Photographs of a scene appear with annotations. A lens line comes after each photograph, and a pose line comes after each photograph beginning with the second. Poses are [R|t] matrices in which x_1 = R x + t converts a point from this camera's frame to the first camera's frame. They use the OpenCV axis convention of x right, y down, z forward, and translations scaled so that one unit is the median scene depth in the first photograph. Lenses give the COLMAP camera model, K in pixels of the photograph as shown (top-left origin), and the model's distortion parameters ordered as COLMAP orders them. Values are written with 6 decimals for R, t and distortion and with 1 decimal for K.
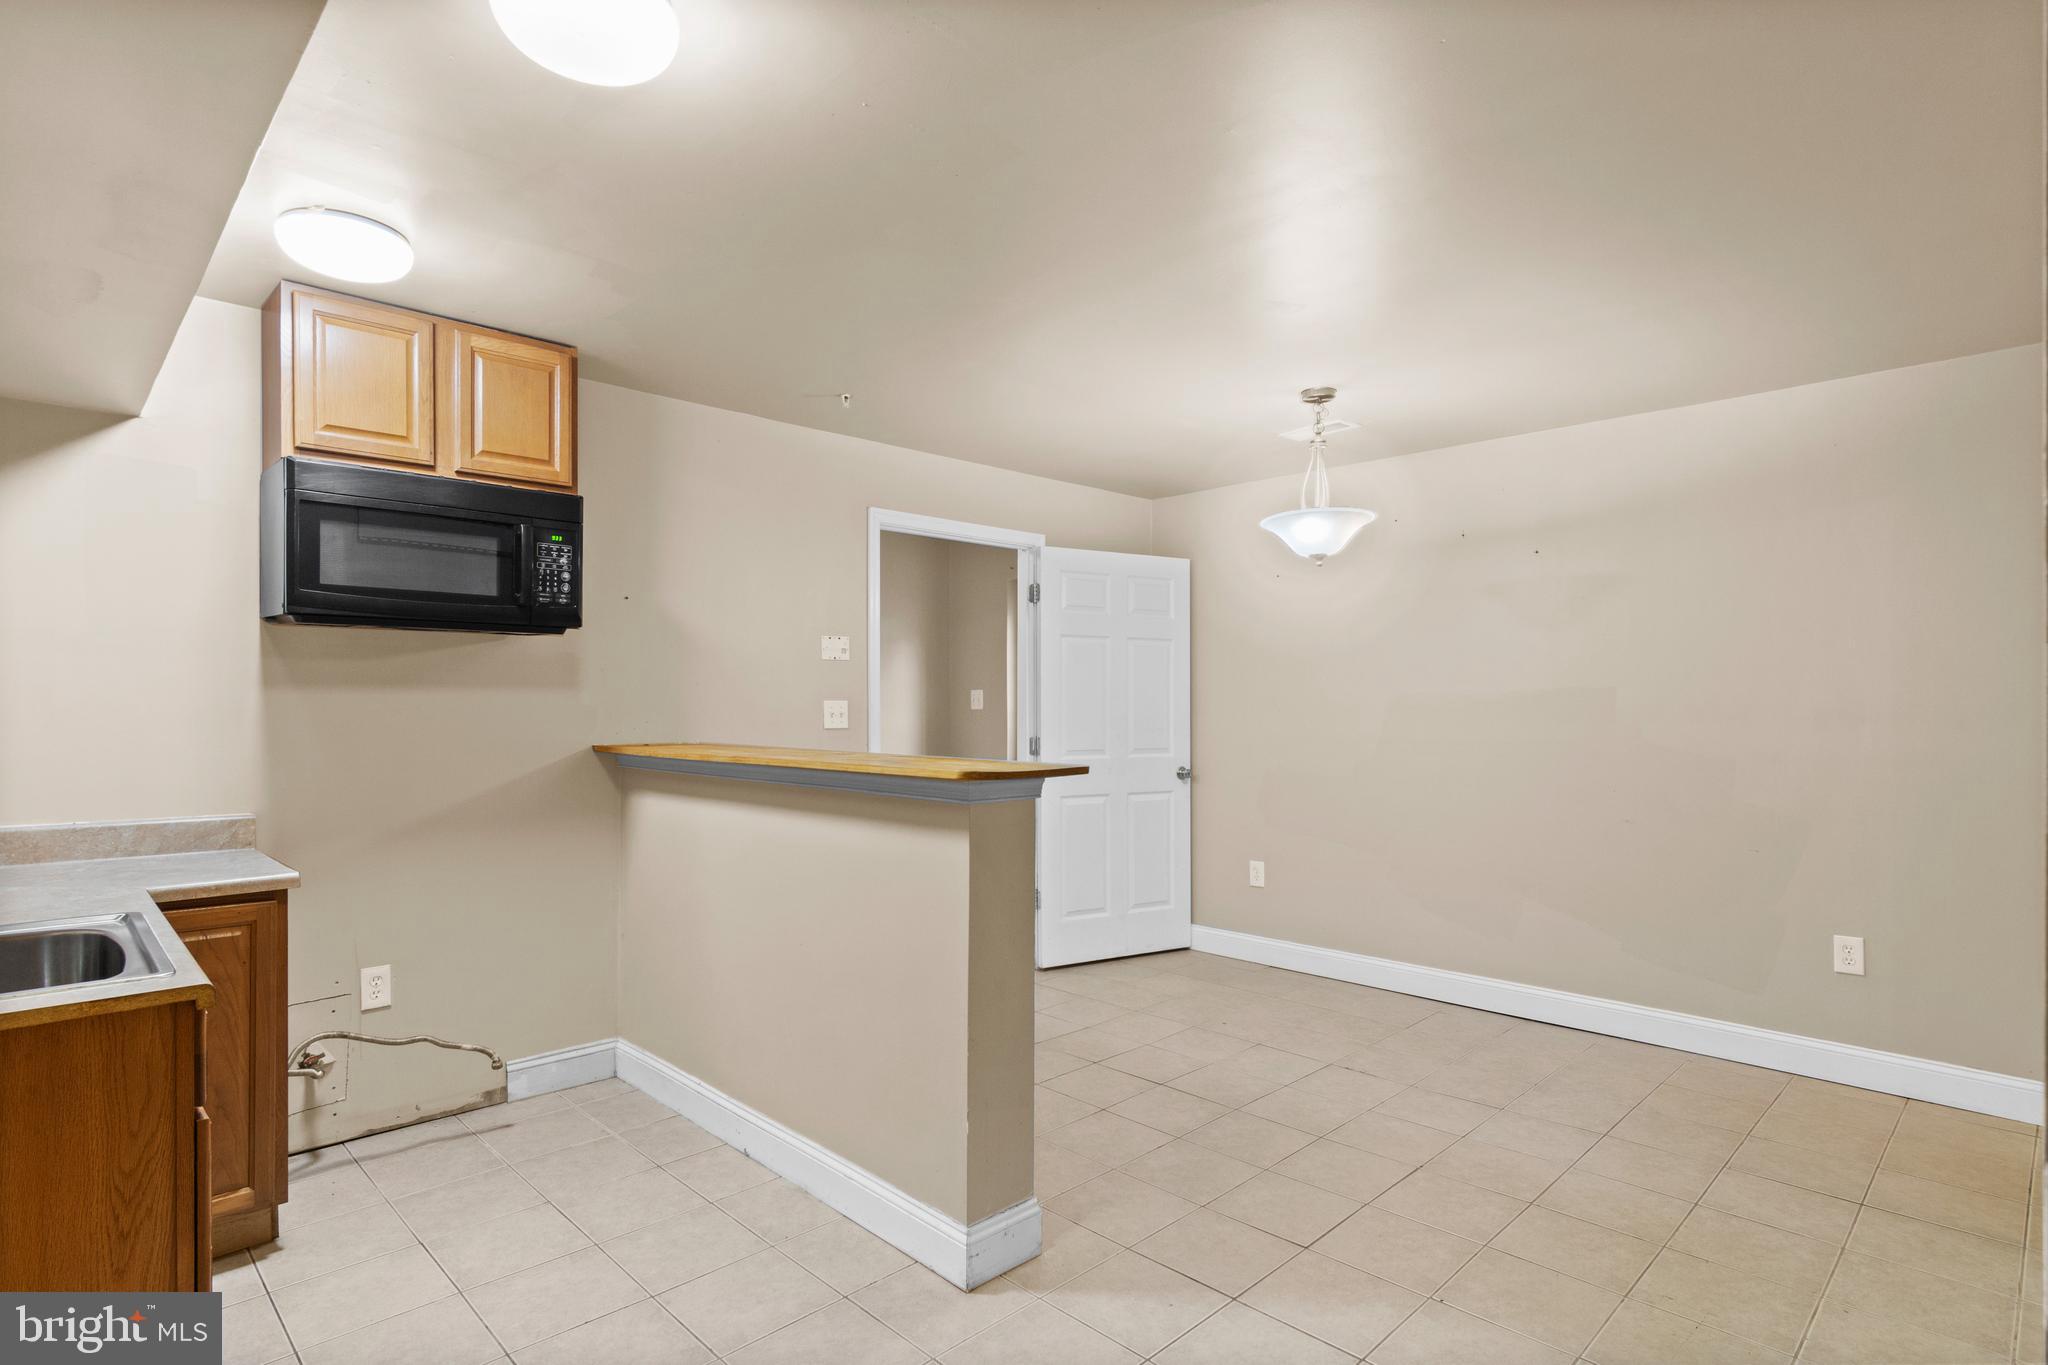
lens RADIAL K [[1040.6, 0, 1031.8], [0, 1040.6, 696.9], [0, 0, 1]] dist [-0.012072, 0.001028]
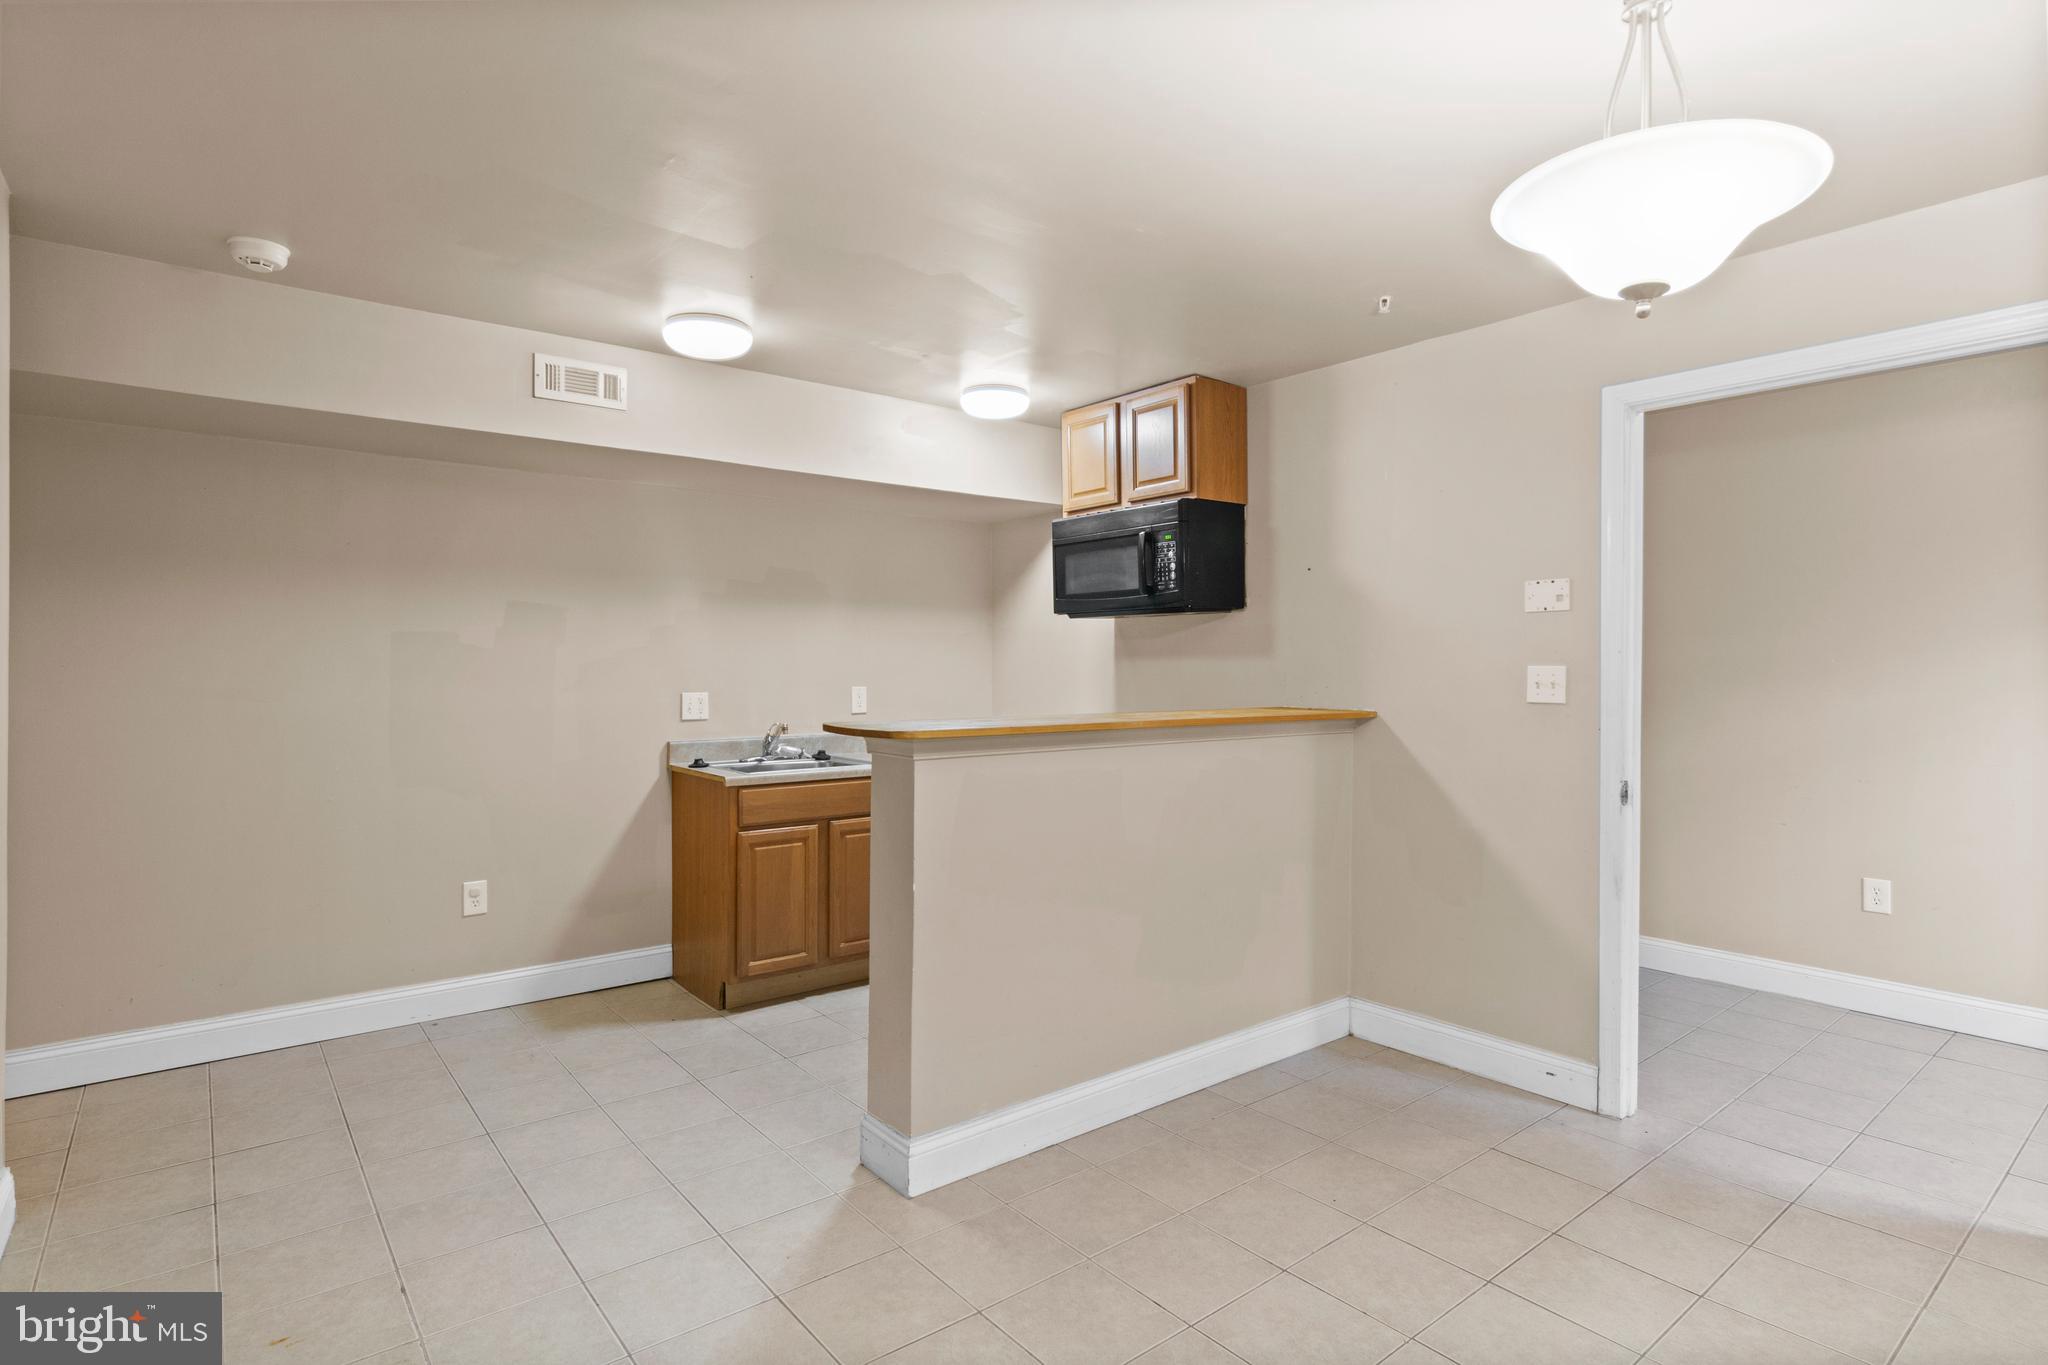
lens RADIAL K [[1040.6, 0, 1032.8], [0, 1040.6, 672.0], [0, 0, 1]] dist [-0.012072, 0.001028]
pose [[-0.105513, 0.001799, -0.994416, 0.798741], [0.004577, 0.999989, 0.001324, 0.007518], [0.994407, -0.004411, -0.105520, 0.960820]]
